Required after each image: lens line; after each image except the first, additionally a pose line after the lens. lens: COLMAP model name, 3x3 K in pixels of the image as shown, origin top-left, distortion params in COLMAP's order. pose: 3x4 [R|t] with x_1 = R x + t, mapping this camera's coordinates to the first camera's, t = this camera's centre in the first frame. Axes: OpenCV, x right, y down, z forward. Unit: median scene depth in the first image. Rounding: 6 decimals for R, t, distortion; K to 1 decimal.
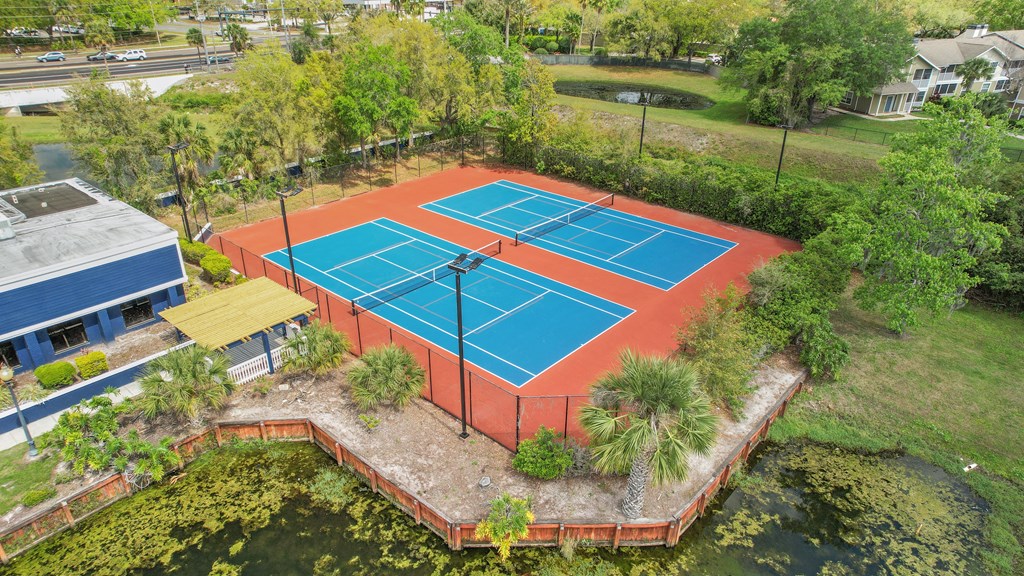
lens RADIAL K [[659.4, 0, 512.0], [0, 659.4, 288.0], [0, 0, 1]] dist [0.002228, 0.002756]
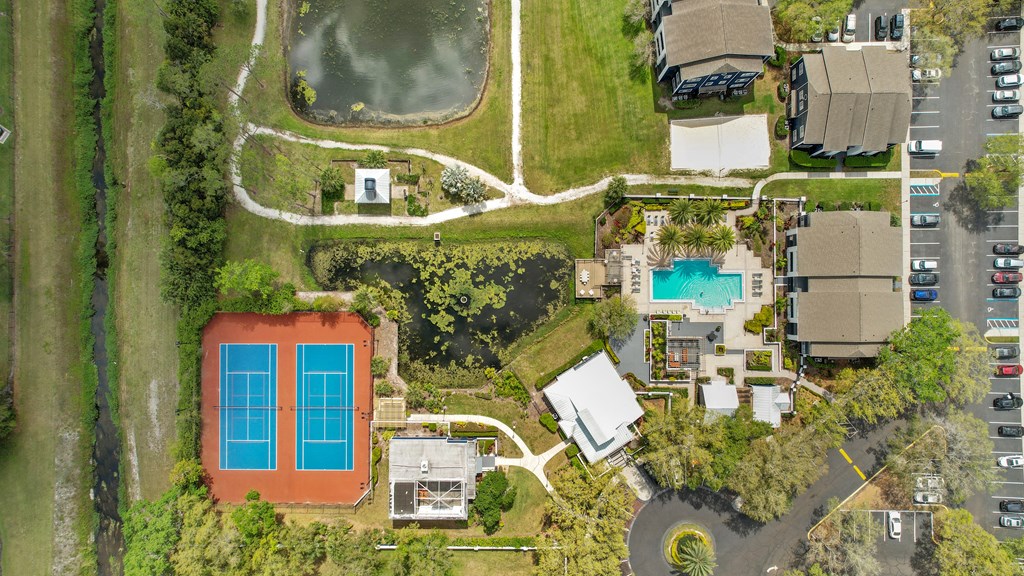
lens RADIAL K [[659.4, 0, 512.0], [0, 659.4, 288.0], [0, 0, 1]] dist [0.002228, 0.002756]
pose [[-0.658982, -0.751992, 0.015848, -0.448218], [0.331955, -0.271860, 0.903271, -3.186143], [-0.674944, 0.600500, 0.428779, -1.592599]]
